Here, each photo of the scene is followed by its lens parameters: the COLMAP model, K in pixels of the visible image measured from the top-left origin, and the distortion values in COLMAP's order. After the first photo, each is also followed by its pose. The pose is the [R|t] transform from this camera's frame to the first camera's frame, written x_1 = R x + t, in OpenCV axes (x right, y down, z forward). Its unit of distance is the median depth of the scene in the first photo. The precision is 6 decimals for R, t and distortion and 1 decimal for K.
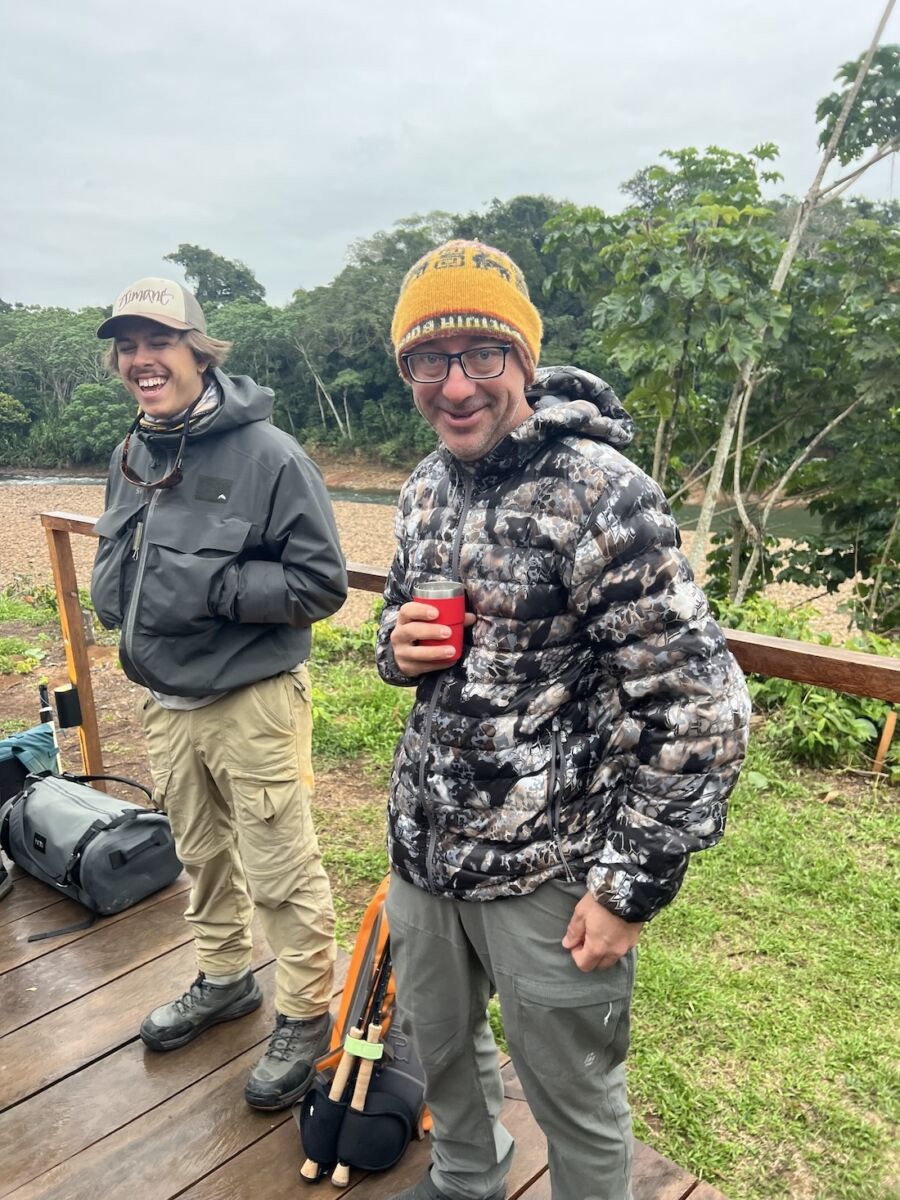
lens RADIAL K [[939.9, 0, 438.9], [0, 939.9, 631.2], [0, 0, 1]] dist [0.015994, -0.014851]
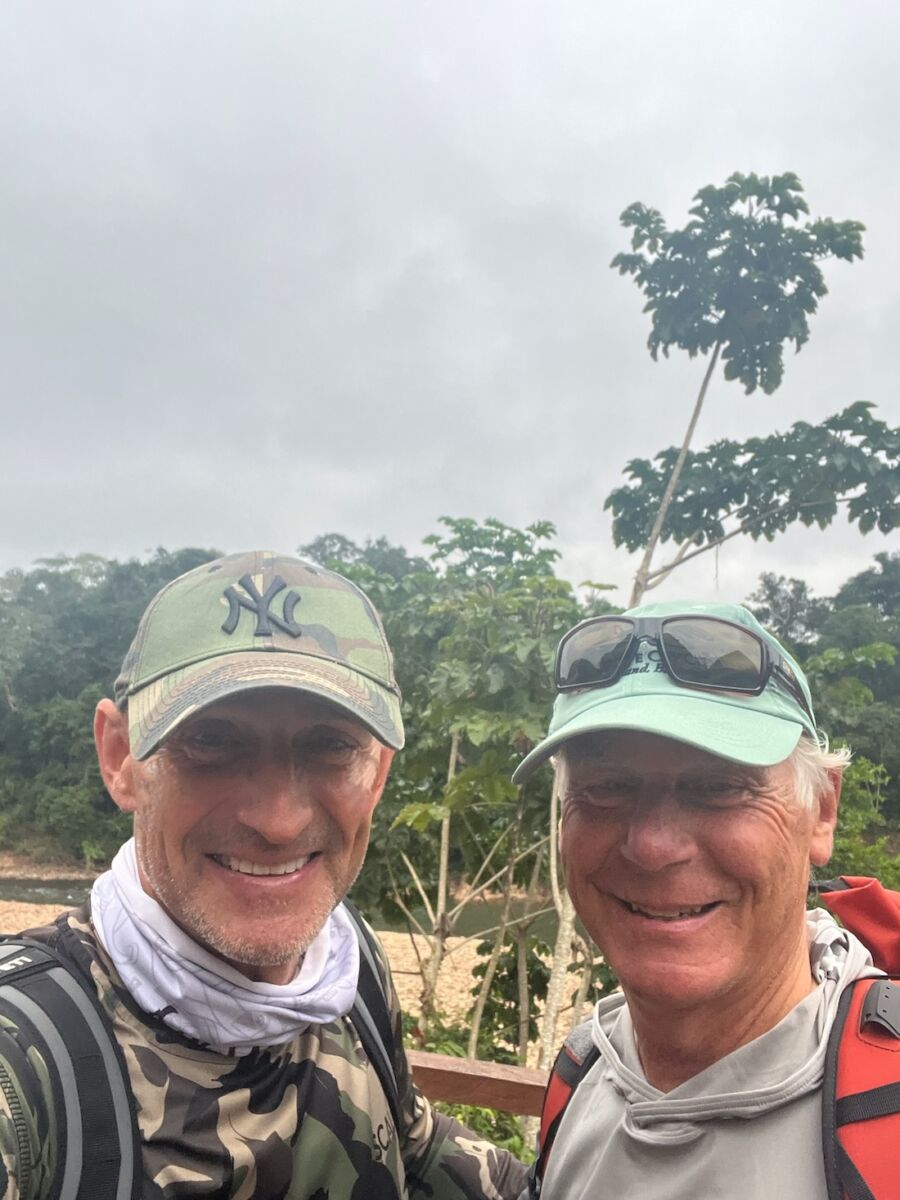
lens RADIAL K [[1092.8, 0, 452.8], [0, 1092.8, 599.6], [0, 0, 1]] dist [-0.000559, 0.000586]
pose [[0.936973, 0.086965, 0.338405, -0.108145], [0.050281, 0.924889, -0.376899, -0.029009], [-0.345764, 0.370159, 0.862223, 0.100734]]
